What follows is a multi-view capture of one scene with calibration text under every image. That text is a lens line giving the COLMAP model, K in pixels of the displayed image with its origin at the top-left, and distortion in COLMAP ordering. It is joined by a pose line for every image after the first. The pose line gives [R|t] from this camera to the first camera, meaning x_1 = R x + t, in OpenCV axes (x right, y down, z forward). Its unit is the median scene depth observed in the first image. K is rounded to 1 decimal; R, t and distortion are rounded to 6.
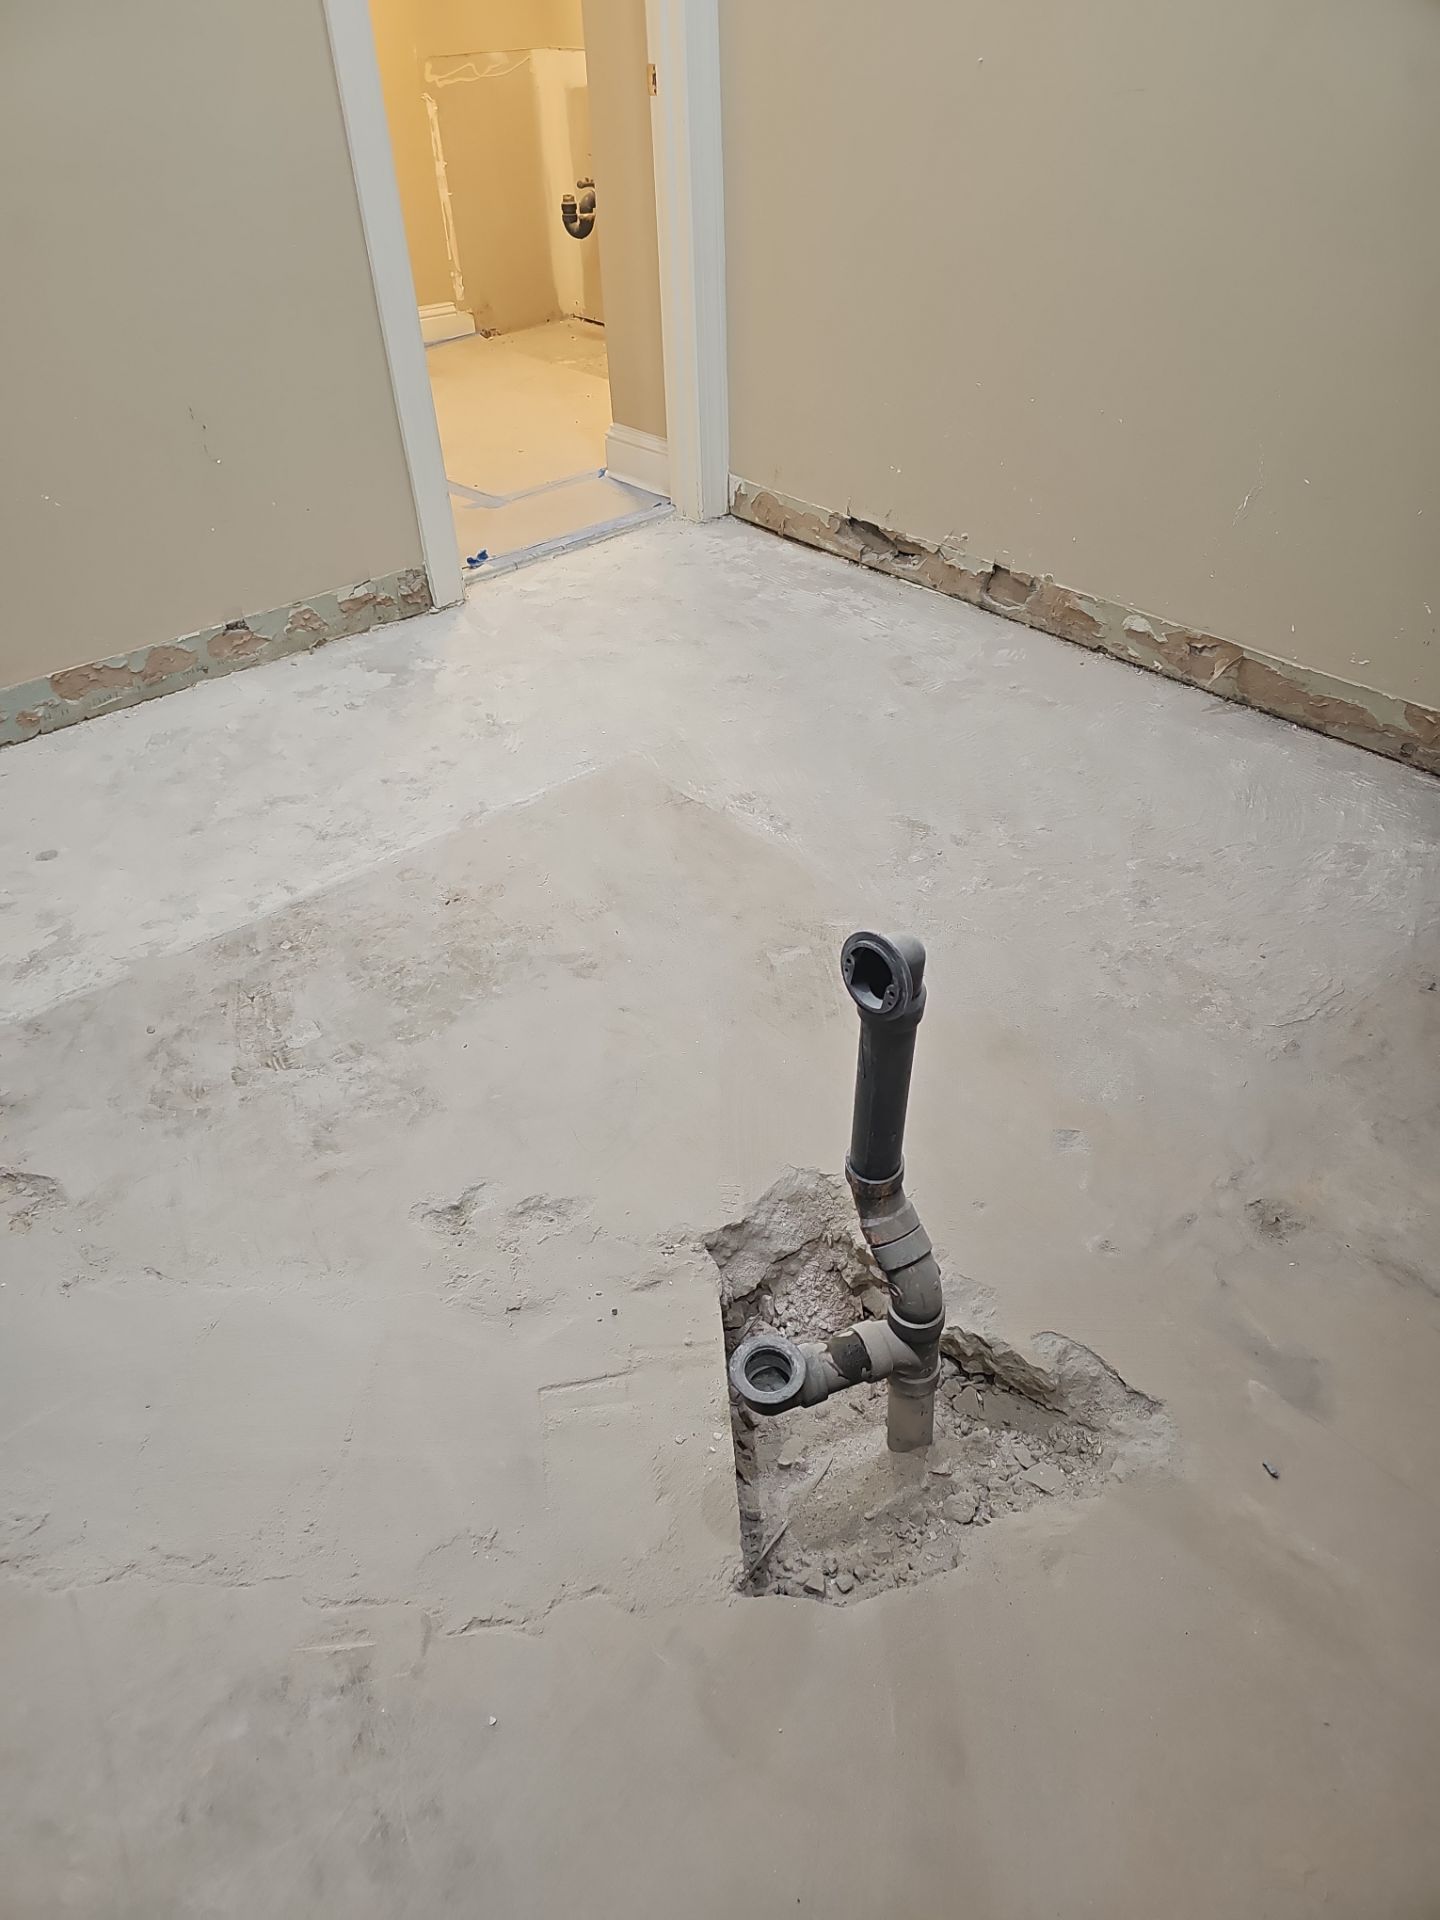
lens RADIAL K [[1270.3, 0, 706.0], [0, 1270.3, 951.7], [0, 0, 1]] dist [0.038096, -0.015203]
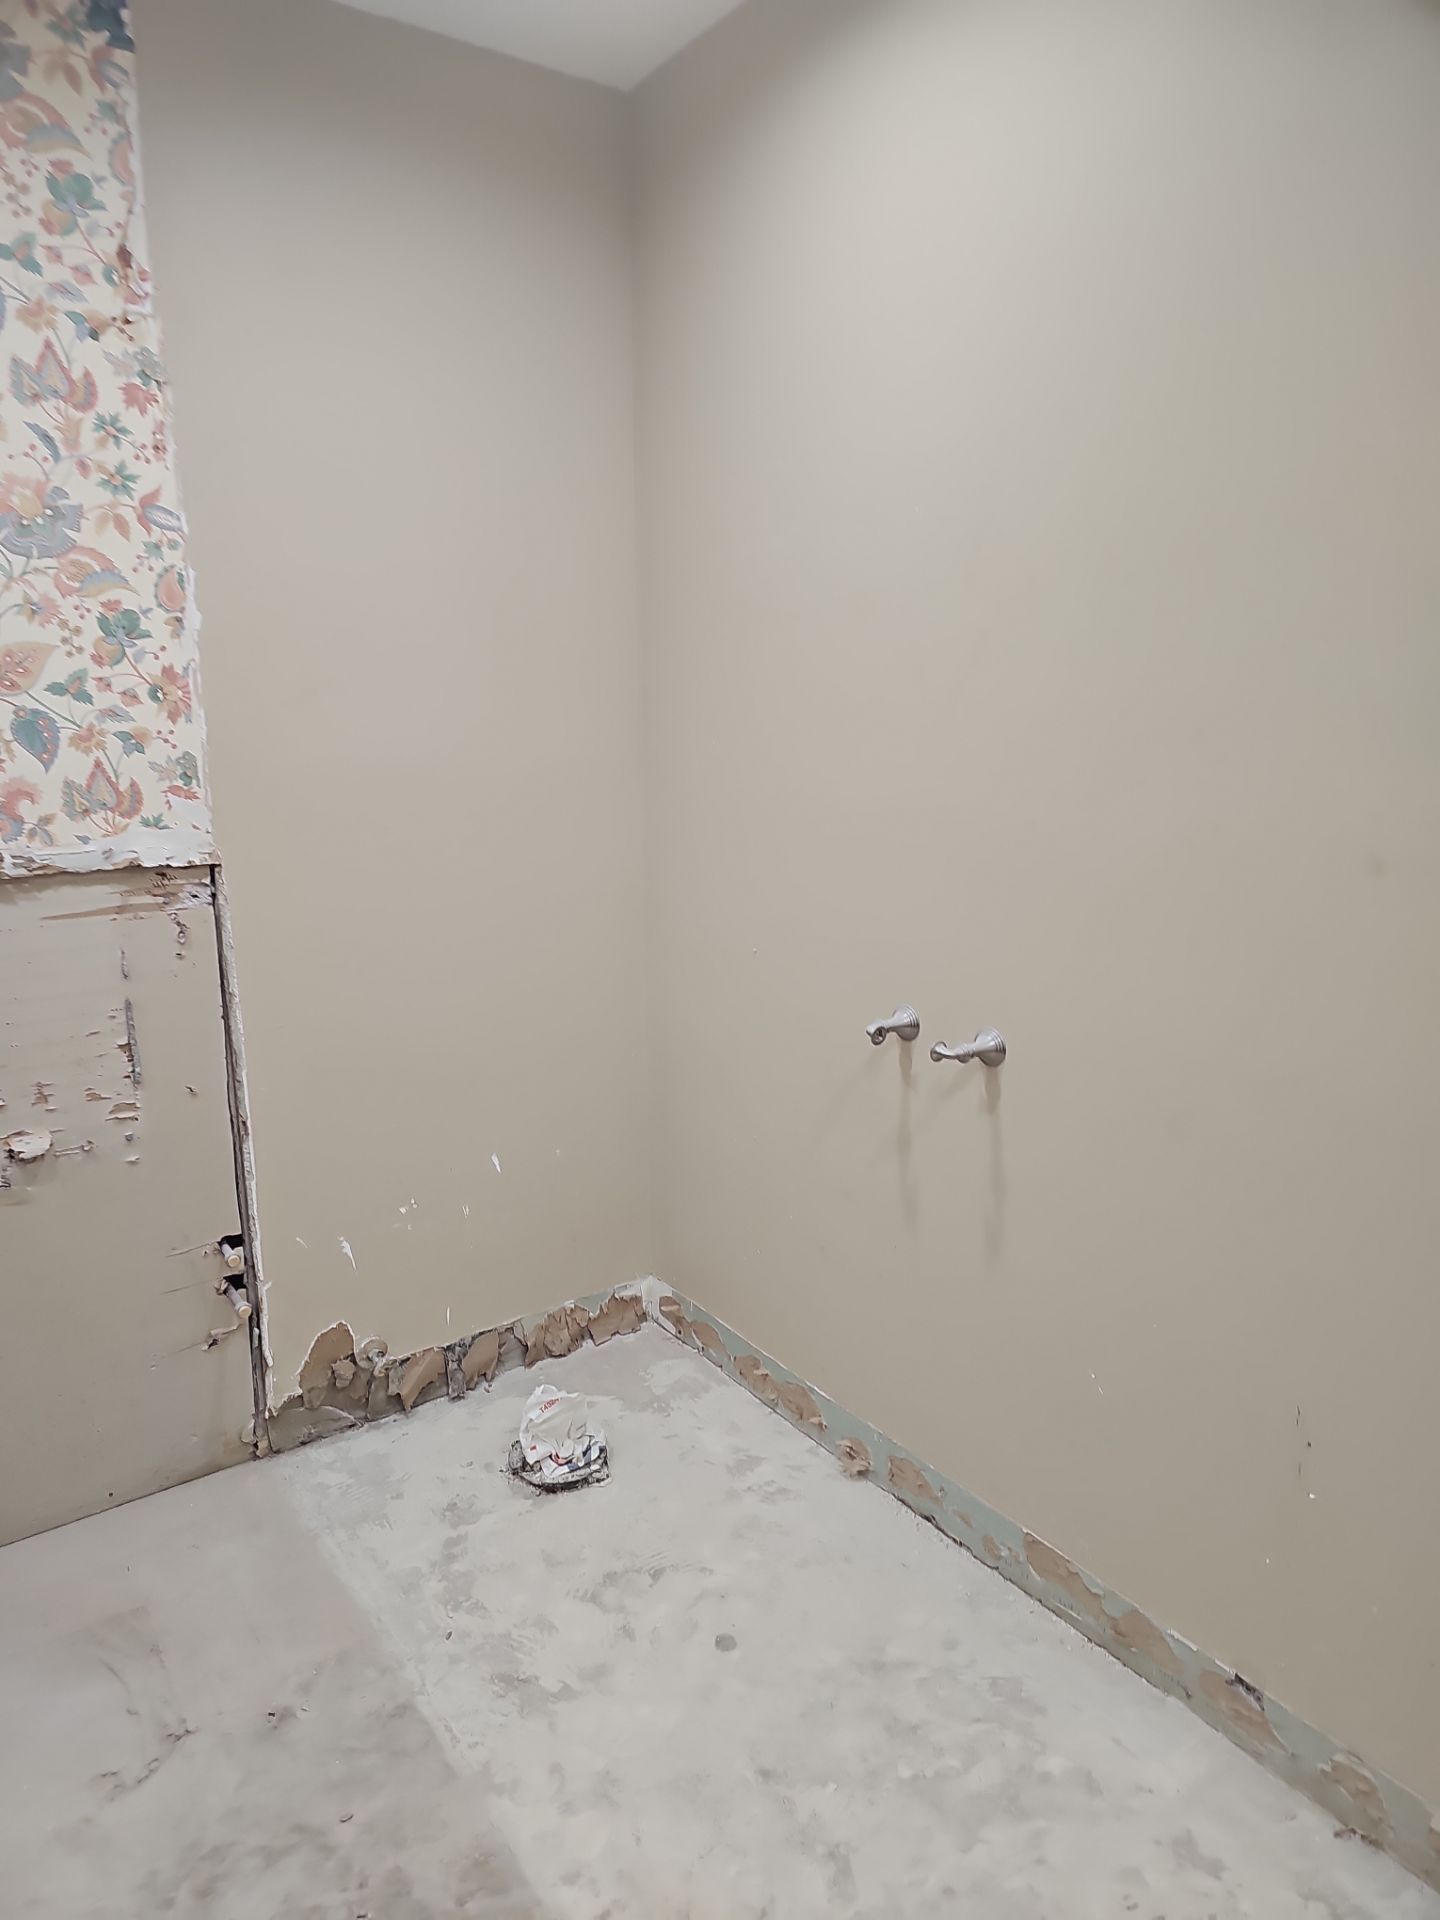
lens RADIAL K [[1270.3, 0, 720.0], [0, 1270.3, 960.3], [0, 0, 1]] dist [0.038096, -0.015203]
pose [[-0.077564, 0.252076, -0.964594, 0.254308], [-0.608770, 0.754226, 0.246053, -0.722137], [0.789546, 0.606300, 0.094955, 0.689845]]
